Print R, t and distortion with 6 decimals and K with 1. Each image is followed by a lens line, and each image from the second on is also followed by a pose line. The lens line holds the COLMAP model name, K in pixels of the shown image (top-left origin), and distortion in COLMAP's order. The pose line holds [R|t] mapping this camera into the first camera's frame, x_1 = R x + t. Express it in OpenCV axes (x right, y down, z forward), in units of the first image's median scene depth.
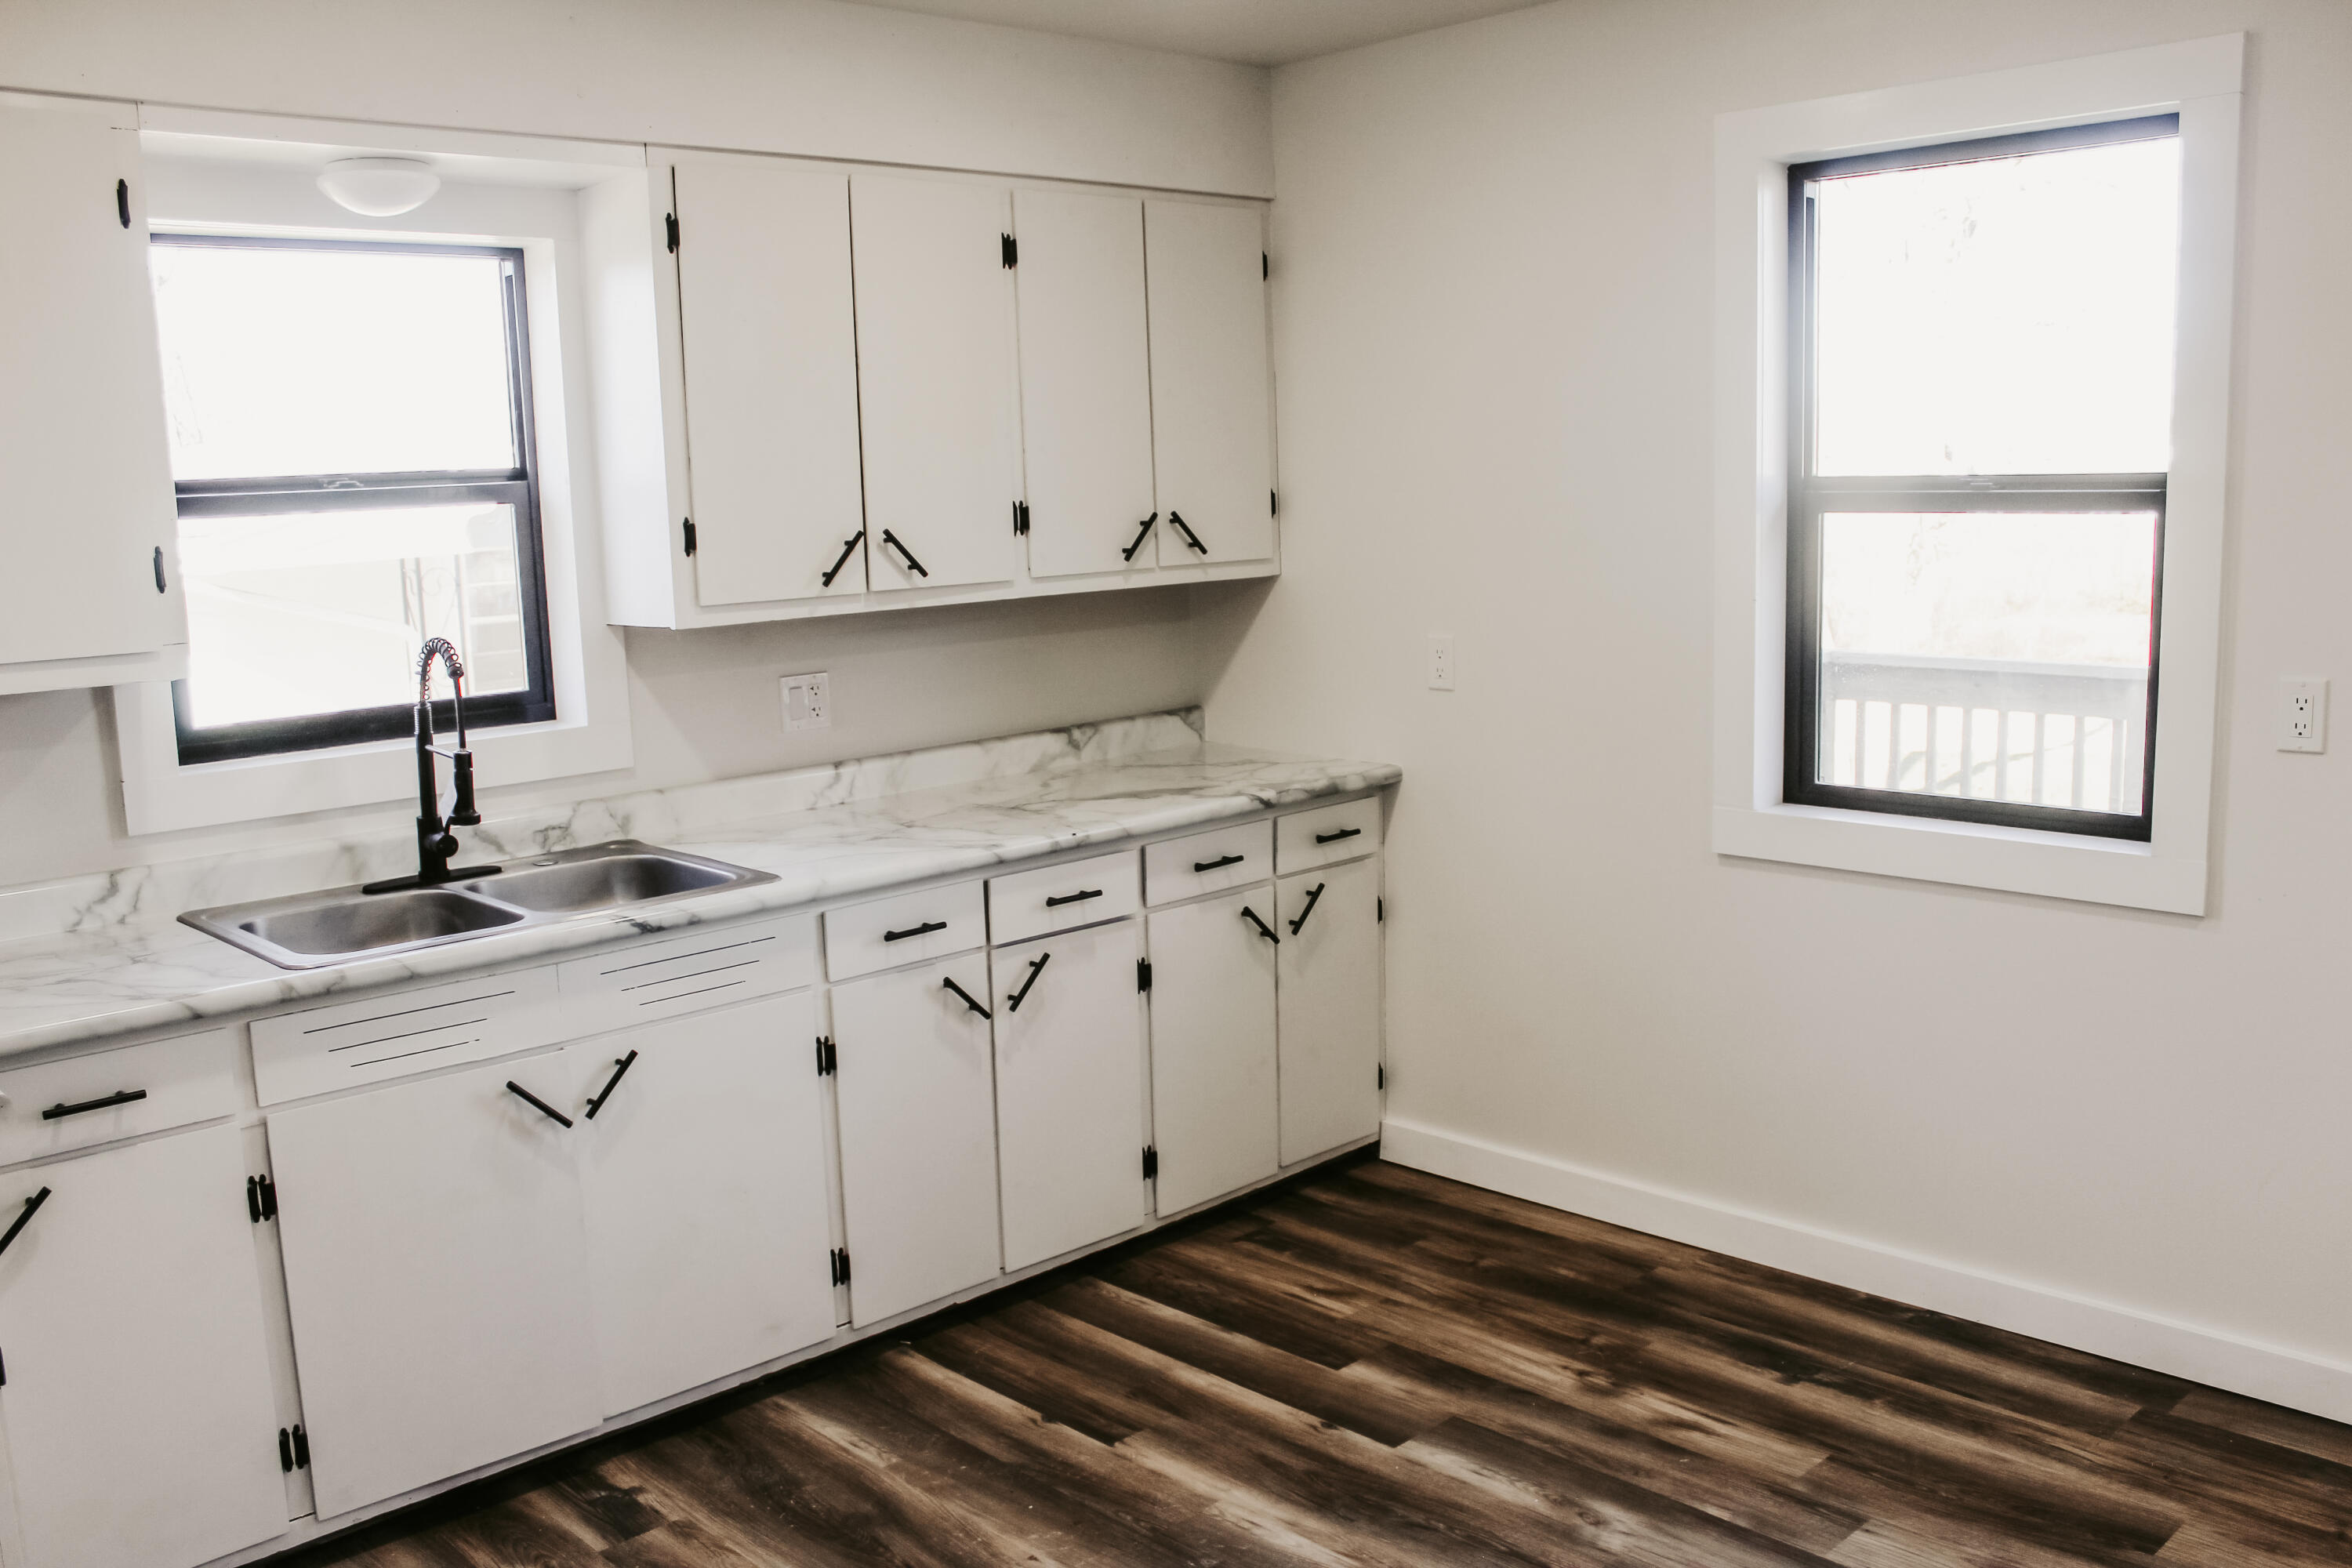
lens RADIAL K [[1963.1, 0, 1176.0], [0, 1963.1, 784.0], [0, 0, 1]] dist [-0.140242, 0.100004]
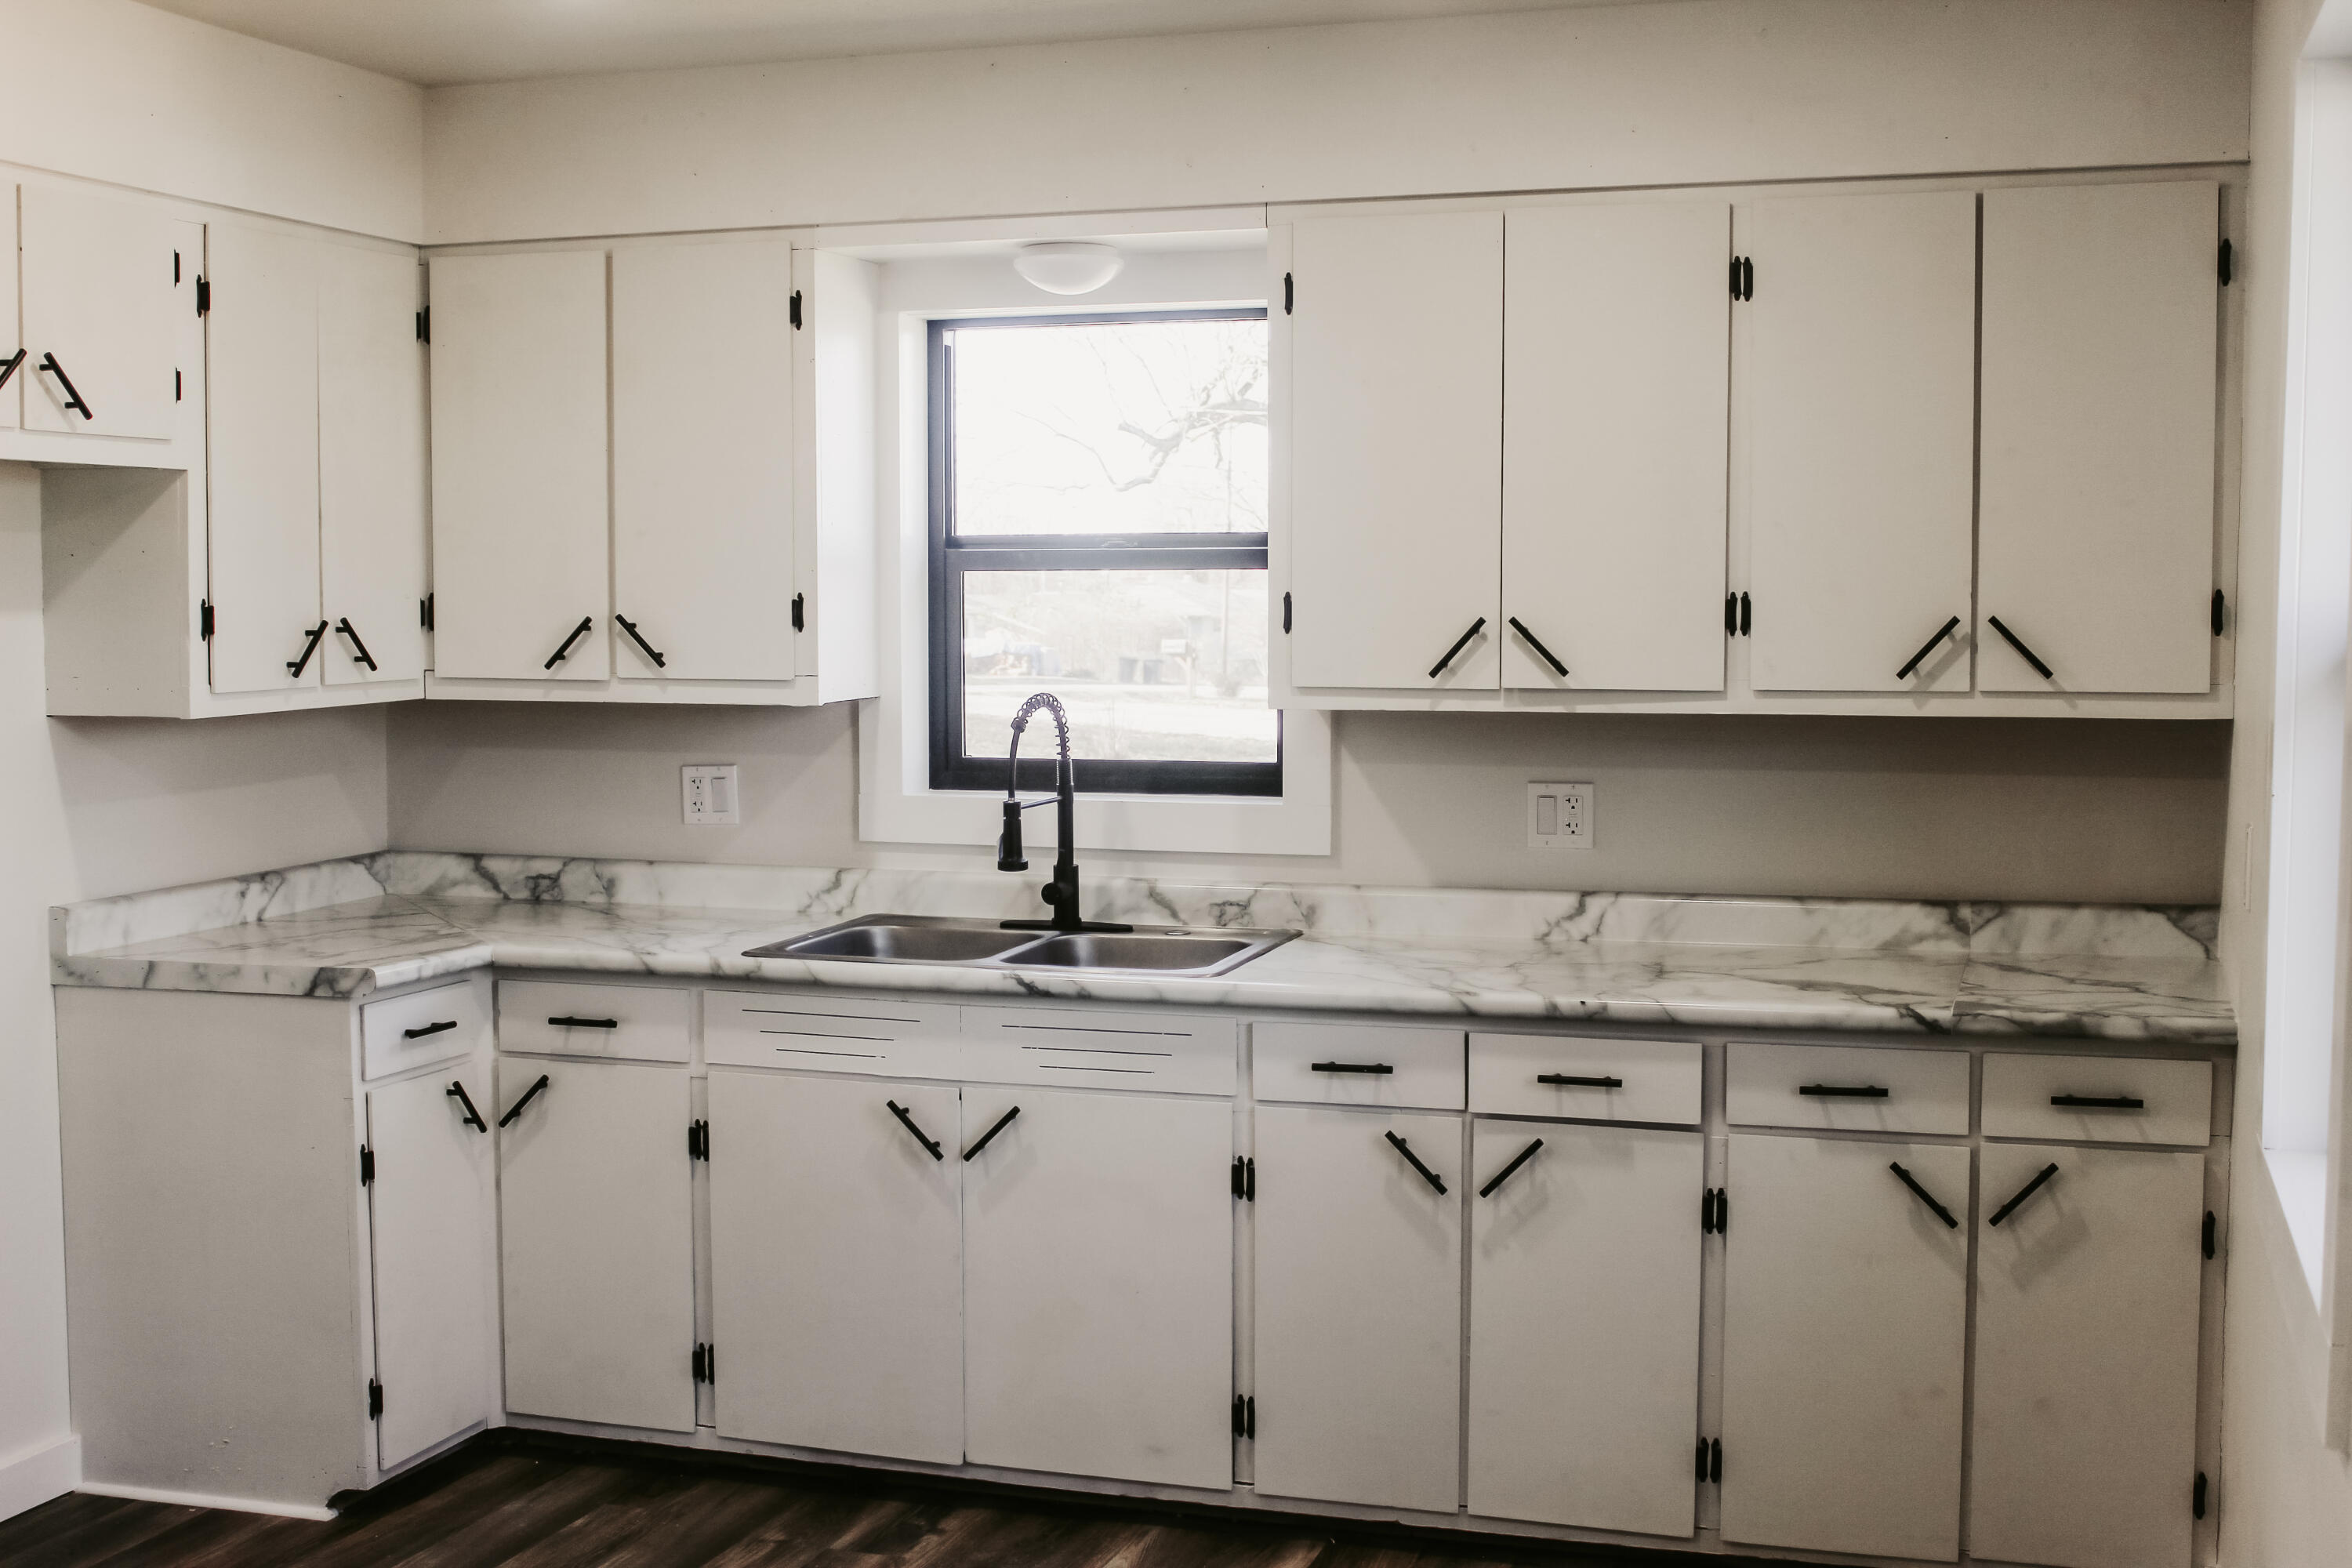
lens RADIAL K [[2695.7, 0, 1176.0], [0, 2695.7, 784.0], [0, 0, 1]] dist [-0.109952, 0.209977]
pose [[0.494955, 0.098561, -0.863311, 0.769194], [-0.150010, 0.988320, 0.026829, -0.064244], [0.855872, 0.116226, 0.503959, 0.273670]]
